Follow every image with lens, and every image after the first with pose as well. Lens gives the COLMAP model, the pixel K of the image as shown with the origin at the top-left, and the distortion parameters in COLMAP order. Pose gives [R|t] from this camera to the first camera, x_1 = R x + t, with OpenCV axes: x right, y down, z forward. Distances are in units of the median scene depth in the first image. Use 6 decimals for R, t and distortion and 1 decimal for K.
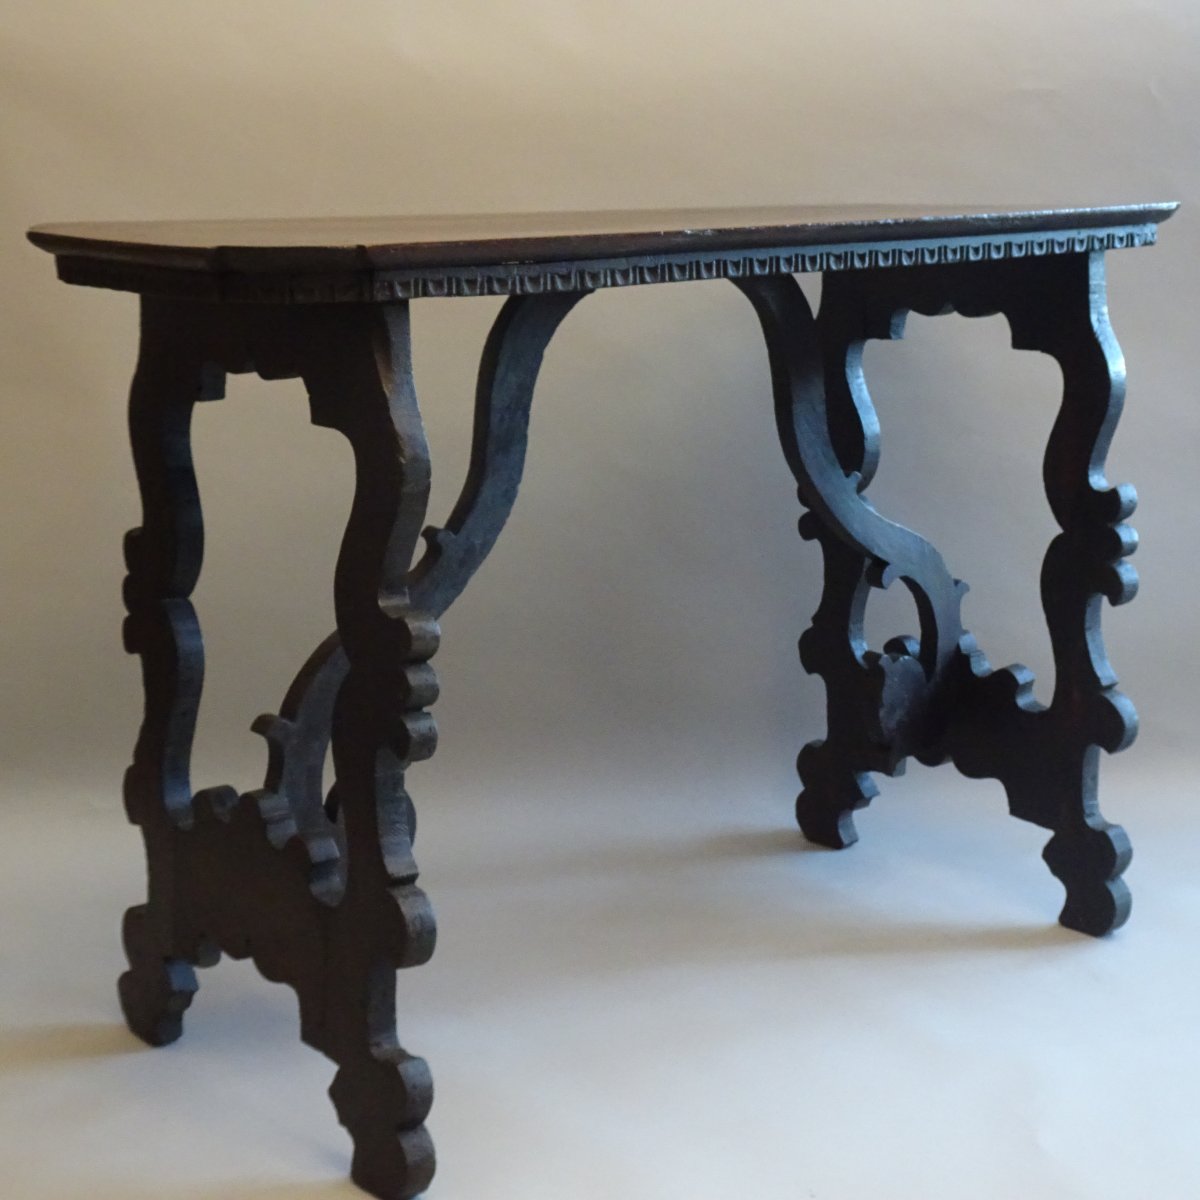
lens RADIAL K [[1942.7, 0, 592.9], [0, 1942.7, 600.4], [0, 0, 1]] dist [-0.017347, 0.000000]
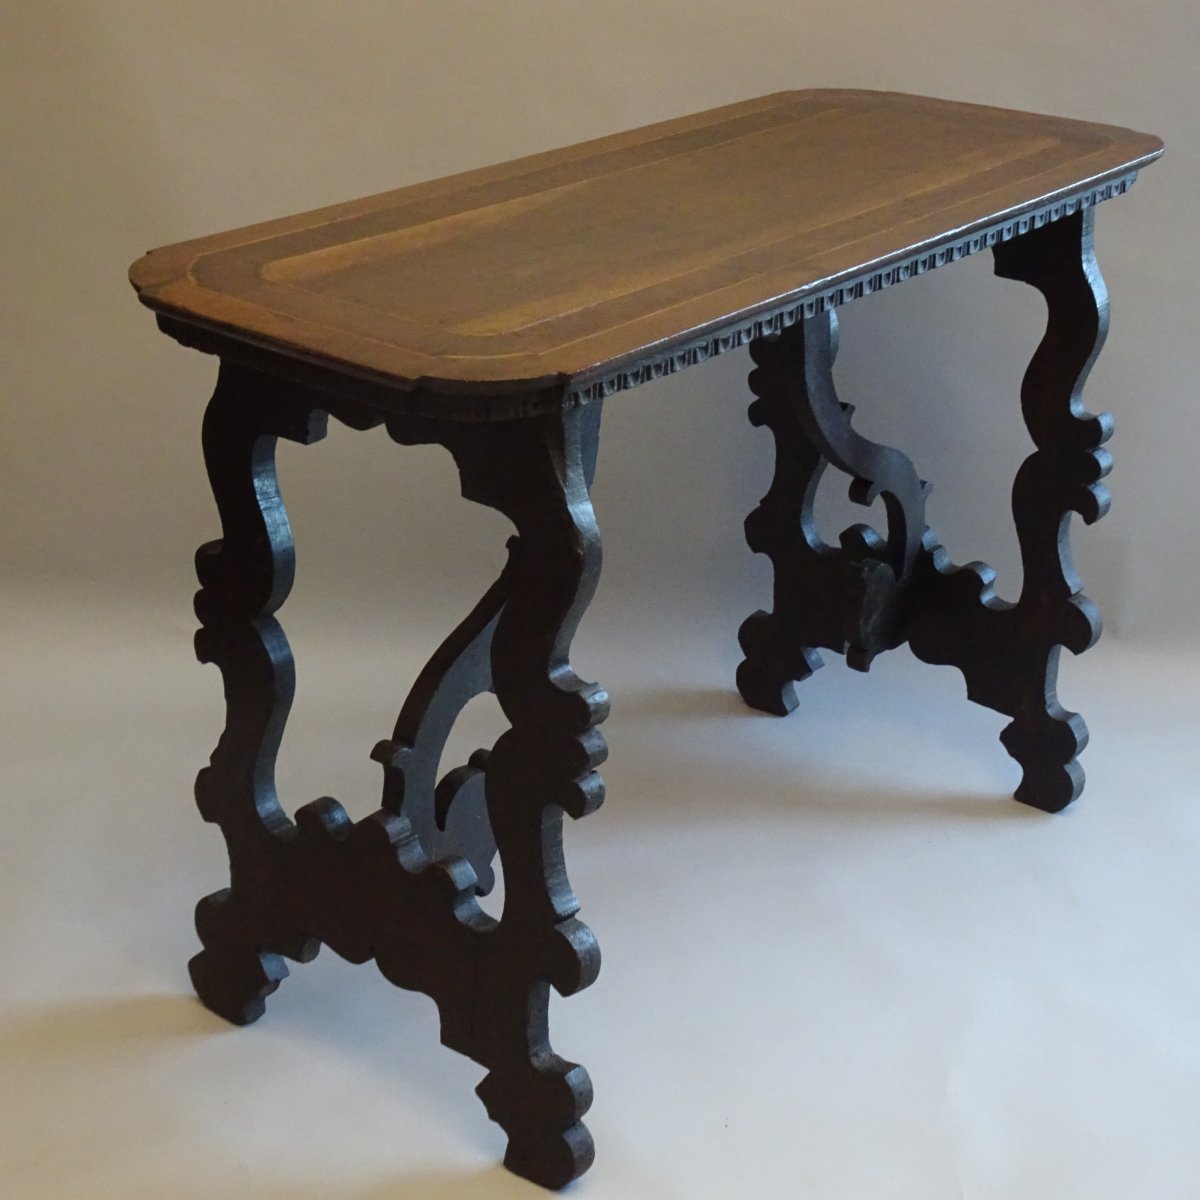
lens RADIAL K [[2165.5, 0, 608.7], [0, 2165.5, 595.2], [0, 0, 1]] dist [0.000985, 0.000000]
pose [[0.979870, -0.057234, 0.191257, -0.229474], [0.018890, 0.980306, 0.196578, -0.207792], [-0.198741, -0.189008, 0.961654, -0.100035]]
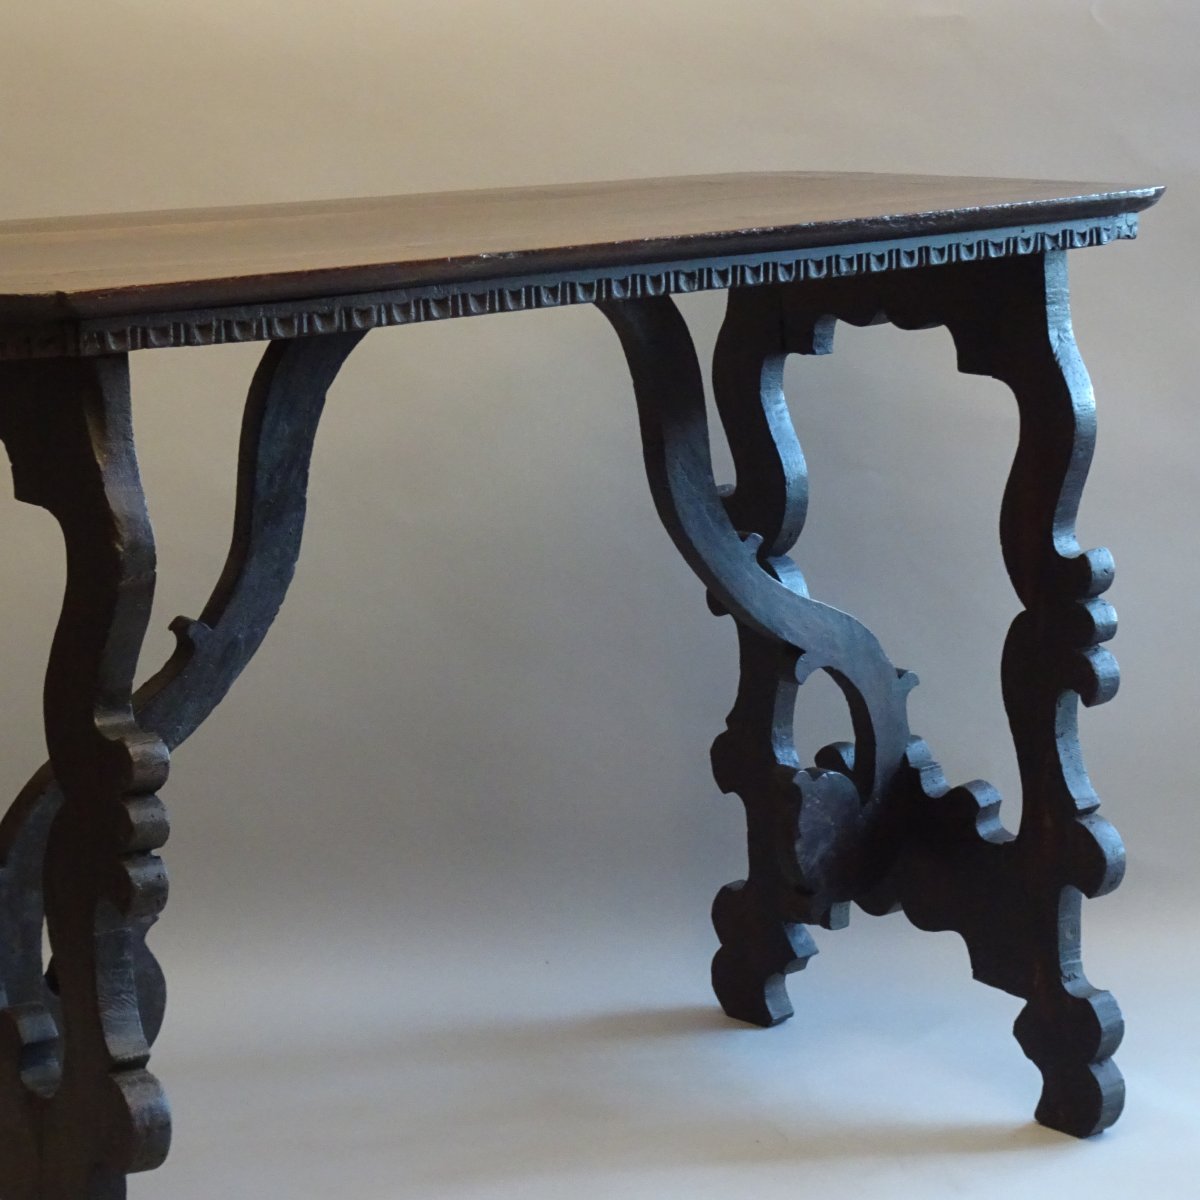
lens RADIAL K [[2940.6, 0, 600.4], [0, 2940.6, 607.7], [0, 0, 1]] dist [-0.057435, 0.000000]
pose [[0.999958, -0.006724, 0.006292, 0.071407], [0.006838, 0.999809, -0.018317, -0.017062], [-0.006168, 0.018359, 0.999812, -0.174393]]
